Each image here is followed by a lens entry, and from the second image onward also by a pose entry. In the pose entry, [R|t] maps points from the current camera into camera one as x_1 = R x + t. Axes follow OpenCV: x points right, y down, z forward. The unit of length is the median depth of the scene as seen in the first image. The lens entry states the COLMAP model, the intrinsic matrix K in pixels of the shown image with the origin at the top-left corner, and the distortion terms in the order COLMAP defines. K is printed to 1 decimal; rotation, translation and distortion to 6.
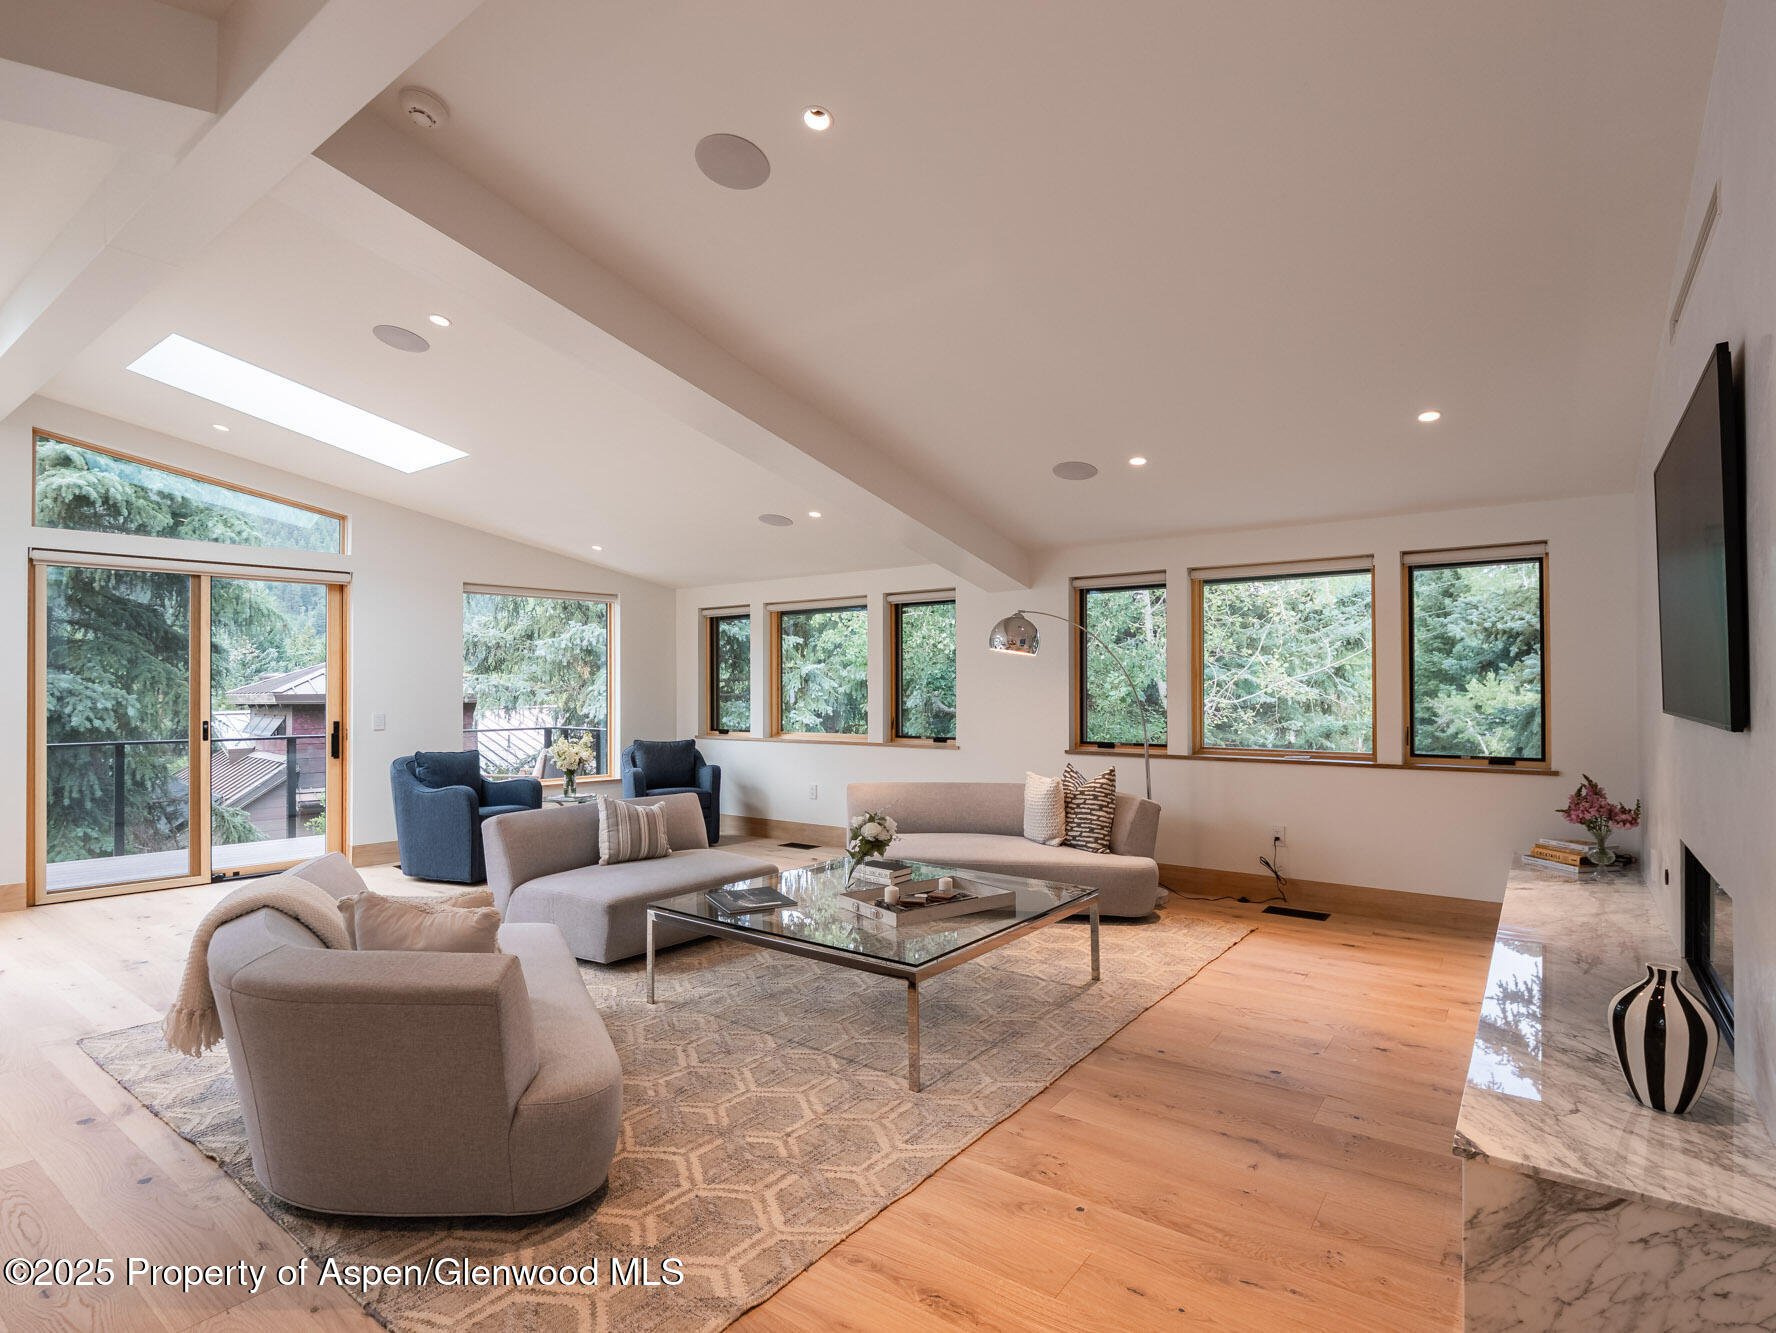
lens RADIAL K [[904.7, 0, 880.7], [0, 904.7, 667.0], [0, 0, 1]] dist [0.001443, -0.000575]
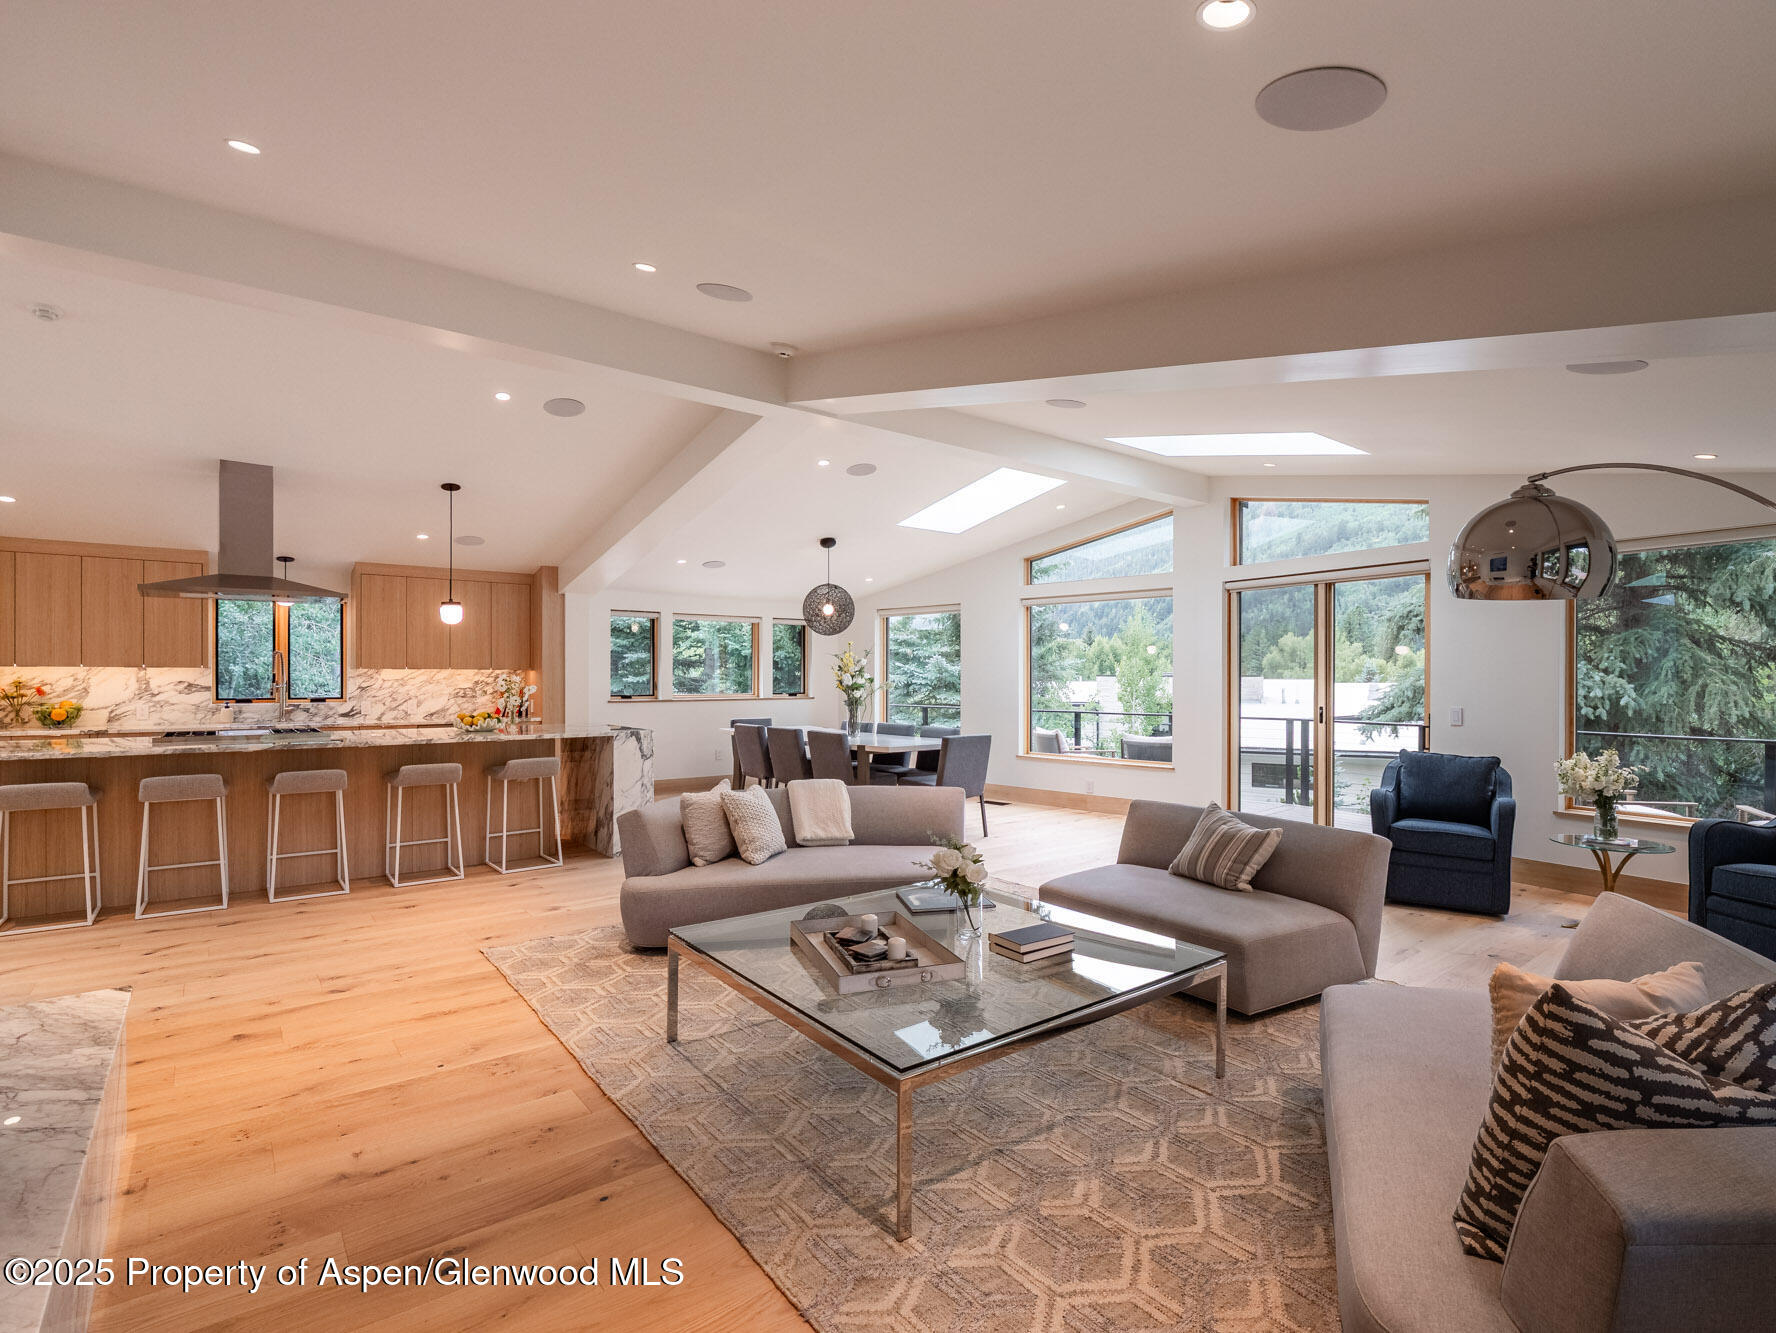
lens RADIAL K [[861.0, 0, 882.4], [0, 861.0, 681.9], [0, 0, 1]] dist [-0.011044, 0.000783]
pose [[-0.270924, 0.008448, -0.962564, 1.136036], [0.021298, 0.999769, 0.002780, 0.030463], [0.962365, -0.019747, -0.271042, 1.782317]]
